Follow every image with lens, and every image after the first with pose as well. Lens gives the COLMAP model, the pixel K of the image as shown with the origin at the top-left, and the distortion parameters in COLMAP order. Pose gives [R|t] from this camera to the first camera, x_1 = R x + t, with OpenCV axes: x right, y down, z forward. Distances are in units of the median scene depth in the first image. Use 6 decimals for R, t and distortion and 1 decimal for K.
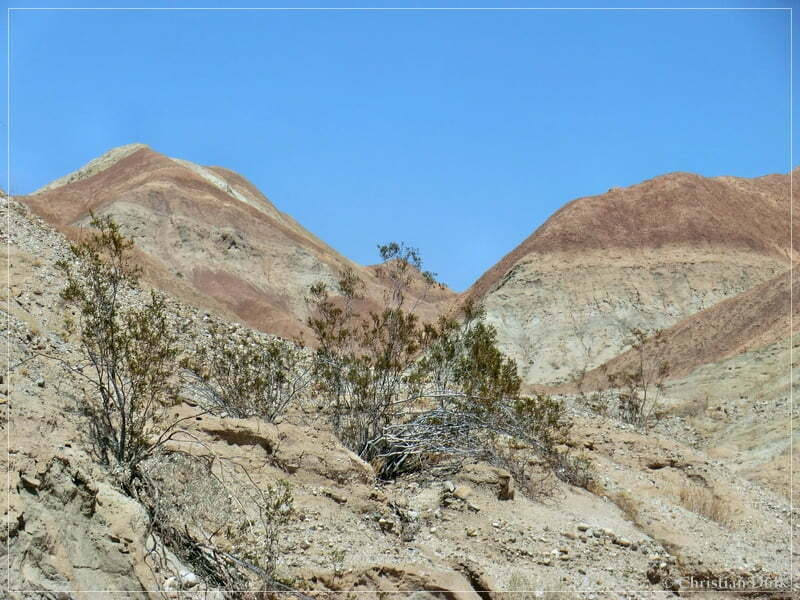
lens RADIAL K [[2489.5, 0, 400.2], [0, 2489.5, 301.0], [0, 0, 1]] dist [-0.451458, 0.000000]
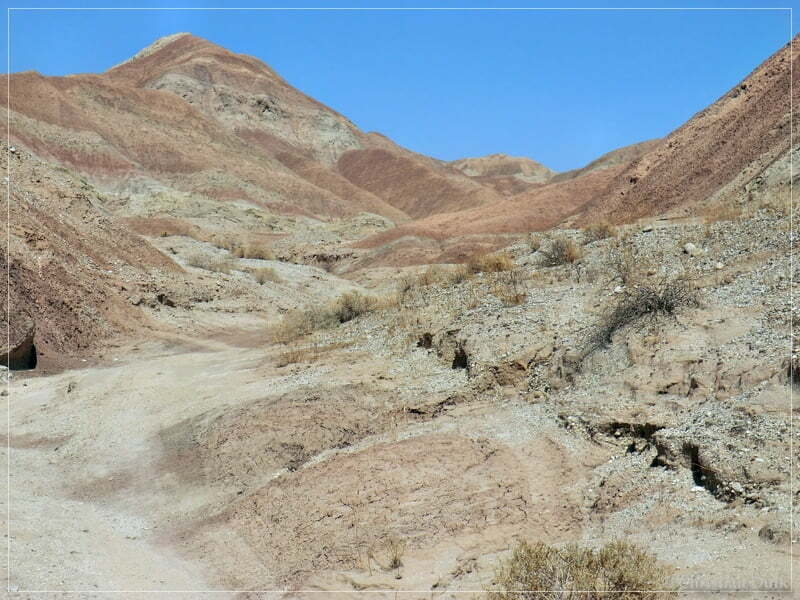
lens RADIAL K [[1528.8, 0, 400.4], [0, 1528.8, 298.9], [0, 0, 1]] dist [-0.107945, 0.000000]
pose [[0.998762, -0.023436, 0.043880, -0.037430], [0.019867, 0.996591, 0.080068, 0.011371], [-0.045606, -0.079097, 0.995823, 0.257302]]
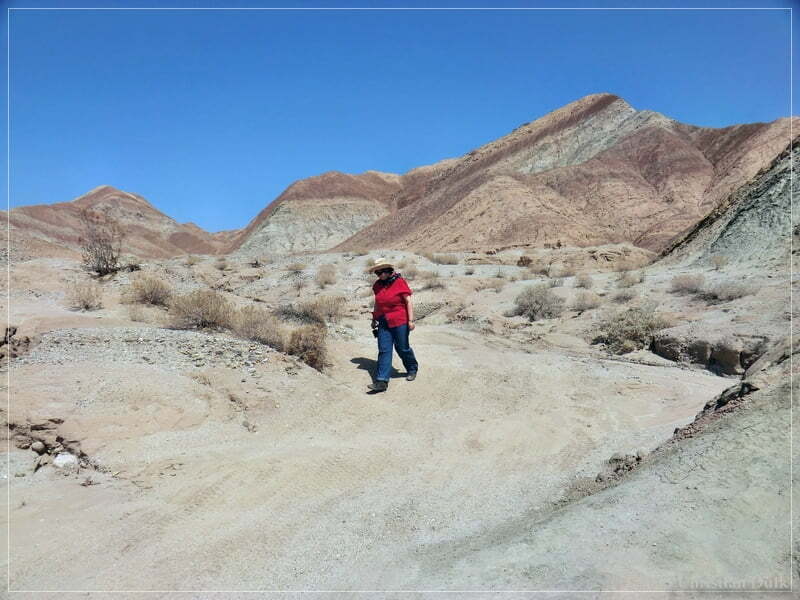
lens RADIAL K [[676.5, 0, 396.3], [0, 676.5, 300.0], [0, 0, 1]] dist [-0.085612, -0.000806]
pose [[0.953212, -0.055467, 0.297172, -0.016820], [0.026352, 0.994527, 0.101100, 0.005152], [-0.301153, -0.088539, 0.949456, 0.109836]]
